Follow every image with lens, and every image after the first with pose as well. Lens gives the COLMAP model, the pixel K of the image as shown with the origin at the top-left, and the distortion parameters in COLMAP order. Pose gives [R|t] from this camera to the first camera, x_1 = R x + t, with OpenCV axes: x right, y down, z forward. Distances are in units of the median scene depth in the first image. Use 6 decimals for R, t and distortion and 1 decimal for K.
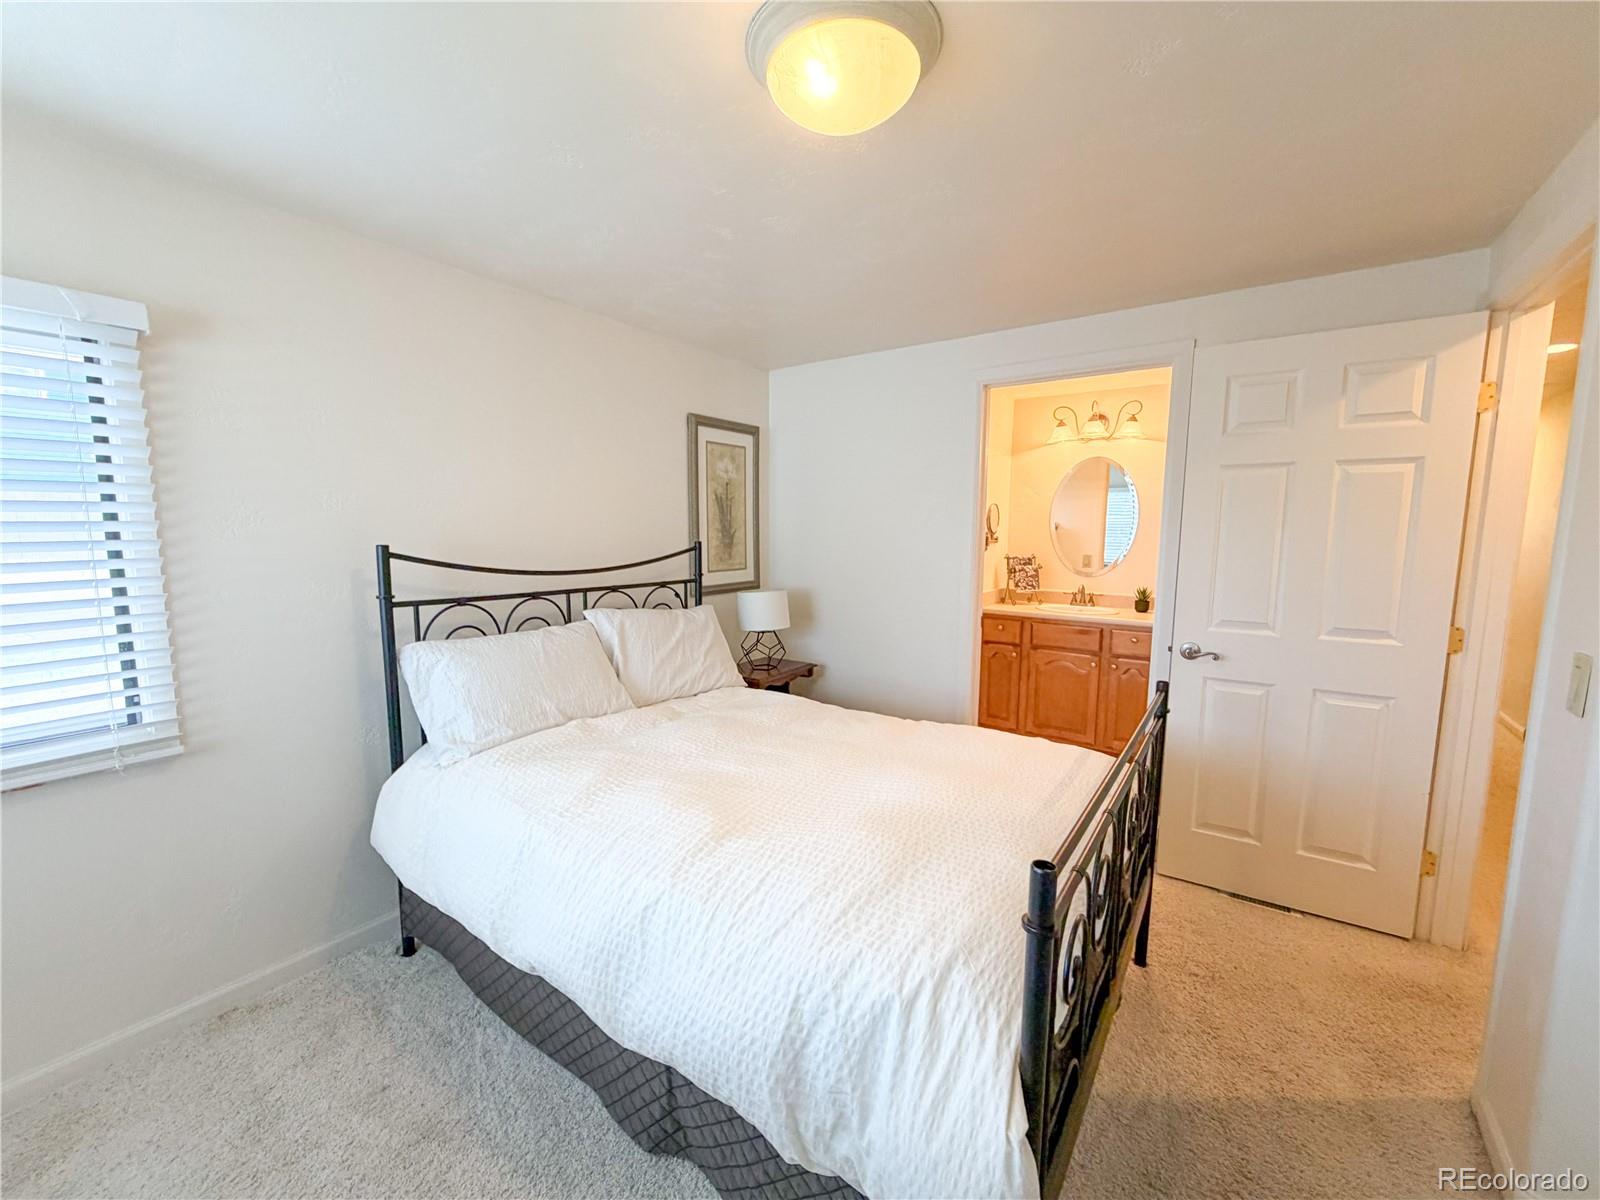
lens RADIAL K [[638.2, 0, 795.9], [0, 638.2, 601.9], [0, 0, 1]] dist [0.001325, 0.000003]
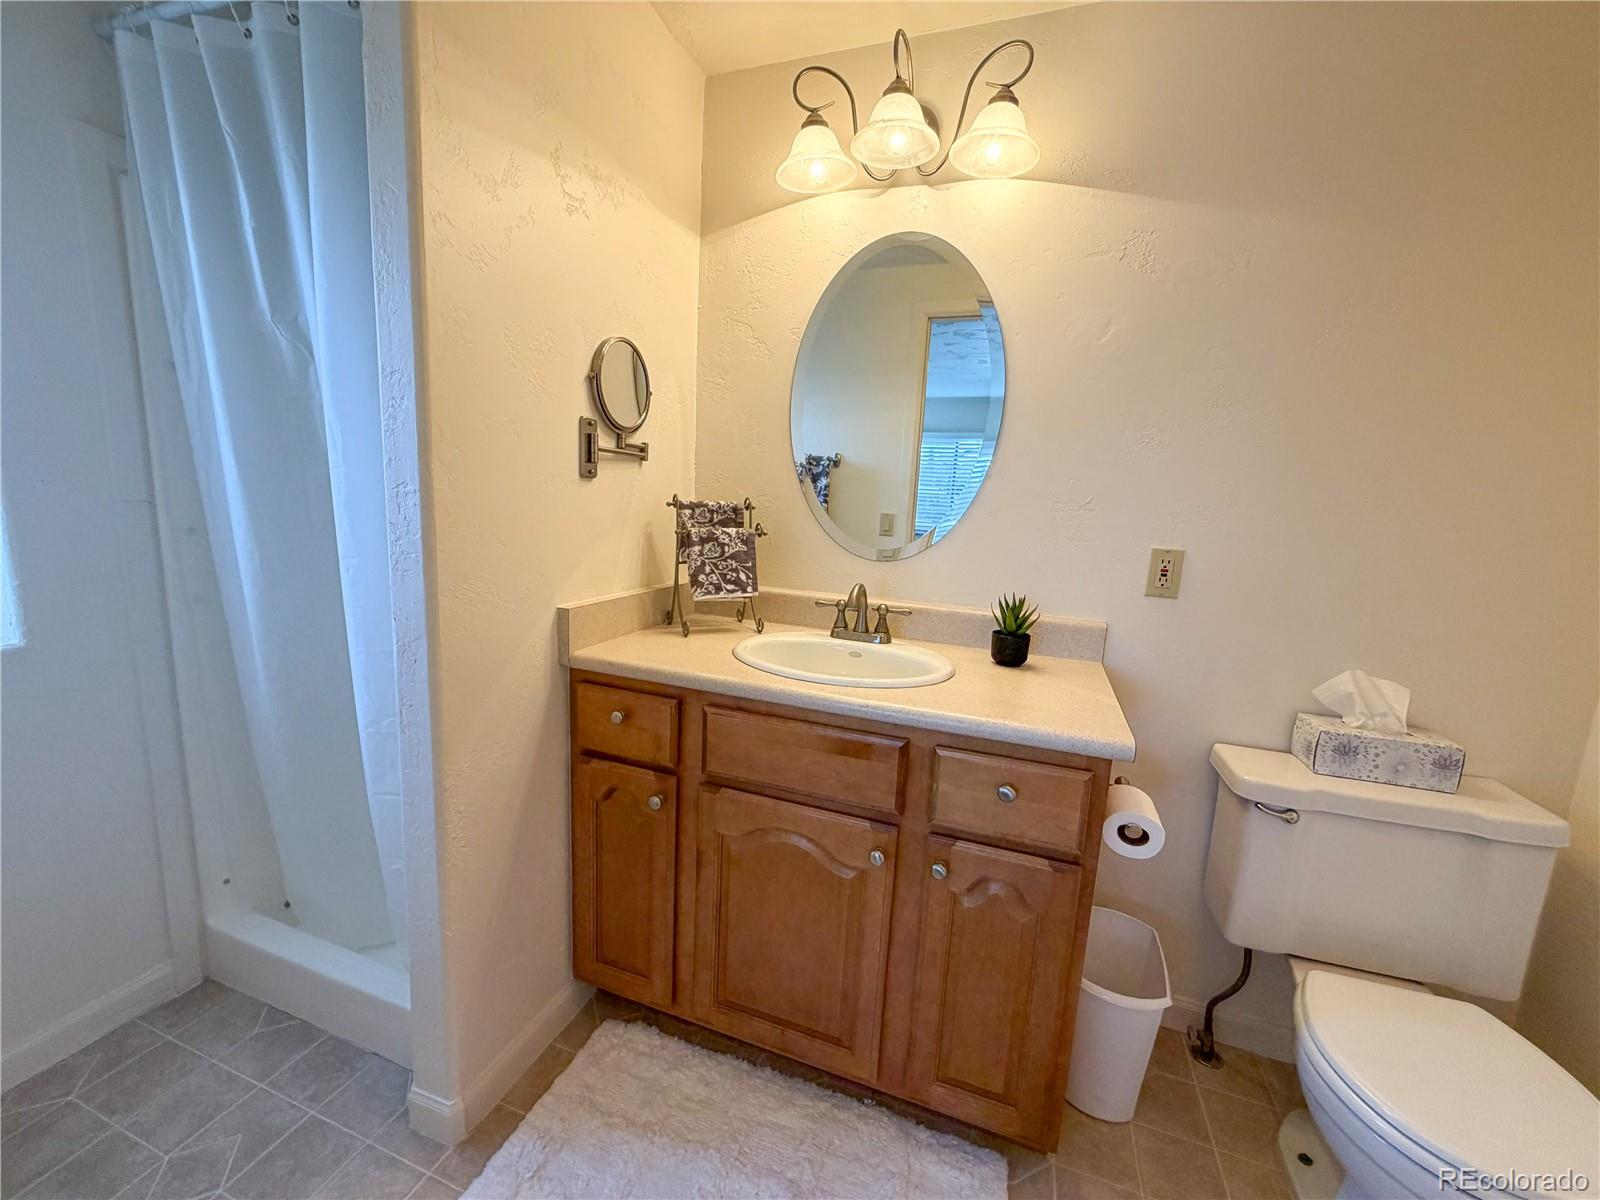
lens RADIAL K [[638.2, 0, 795.9], [0, 638.2, 601.9], [0, 0, 1]] dist [0.001325, 0.000003]
pose [[0.963808, -0.001489, 0.266592, 0.323872], [-0.013656, 0.998396, 0.054950, -0.036783], [-0.266246, -0.056602, 0.962242, 0.675383]]
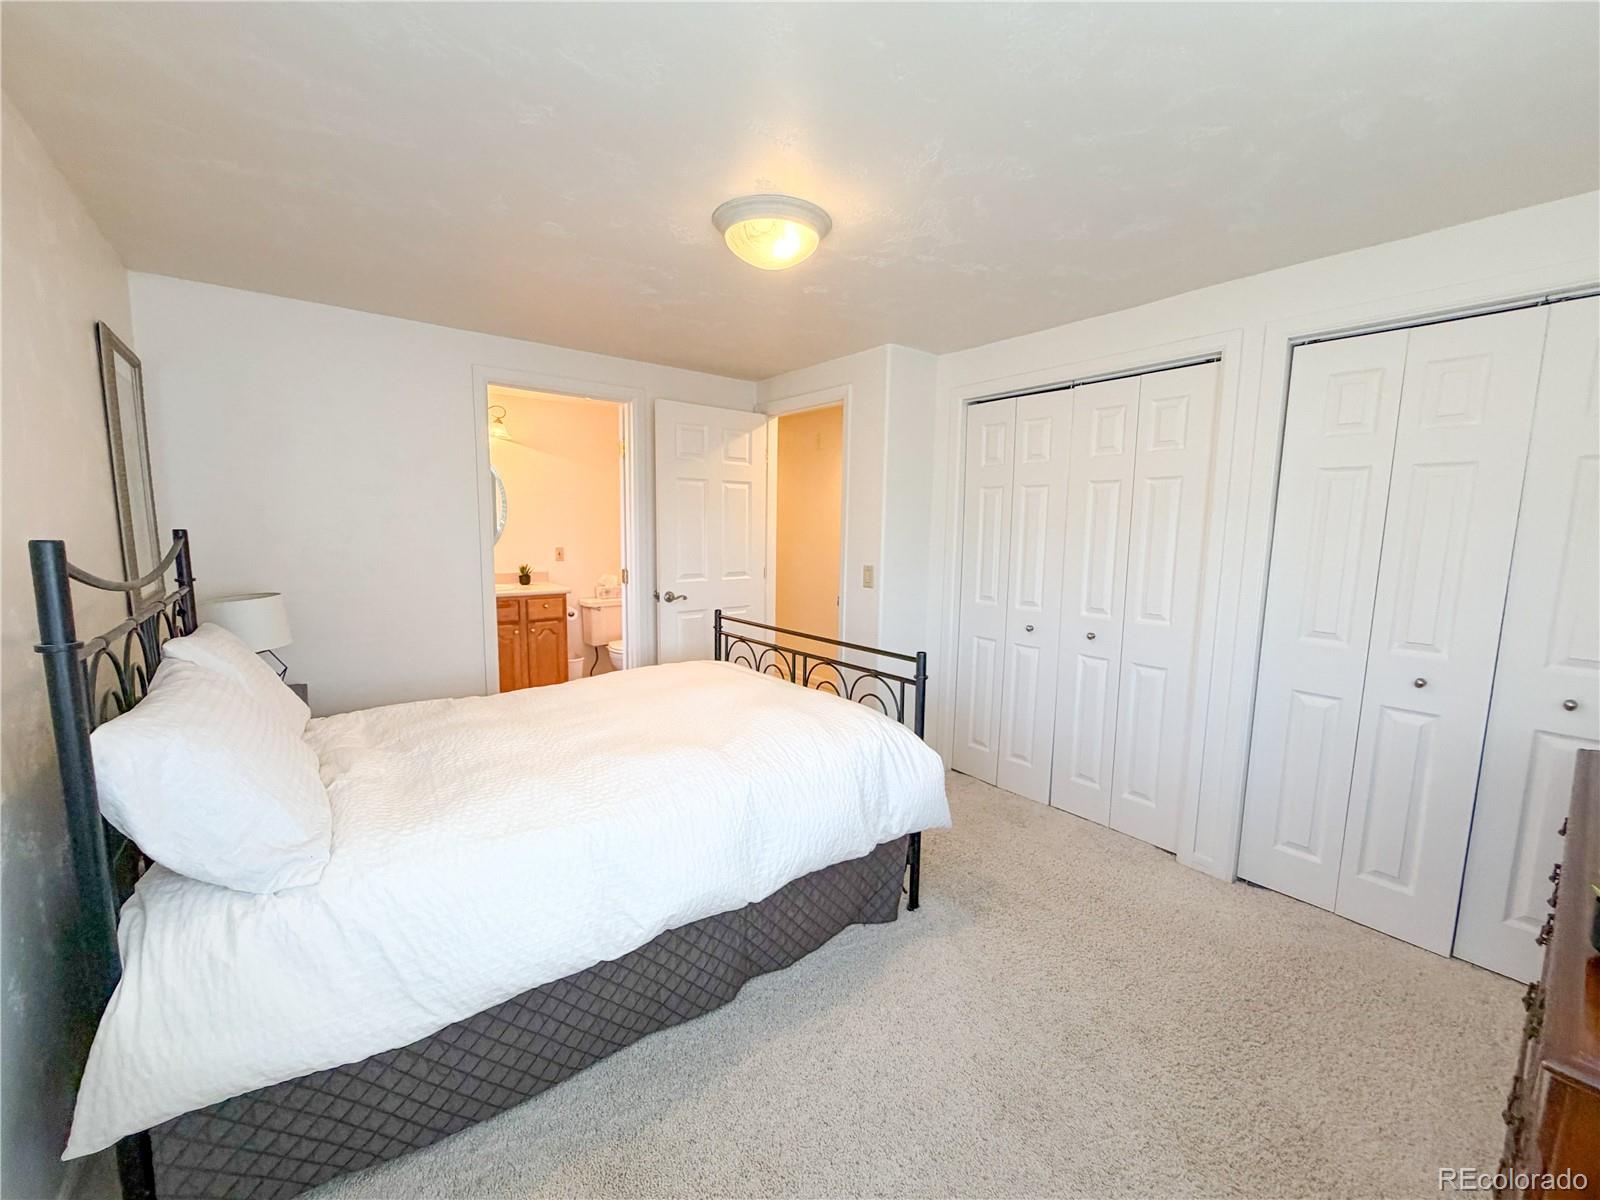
lens RADIAL K [[629.6, 0, 798.7], [0, 629.6, 607.6], [0, 0, 1]] dist [-0.010381, -0.000154]
pose [[0.280798, -0.133842, 0.950389, -0.445481], [0.100744, 0.988869, 0.109495, -0.019436], [-0.954465, 0.065000, 0.291157, 0.156702]]
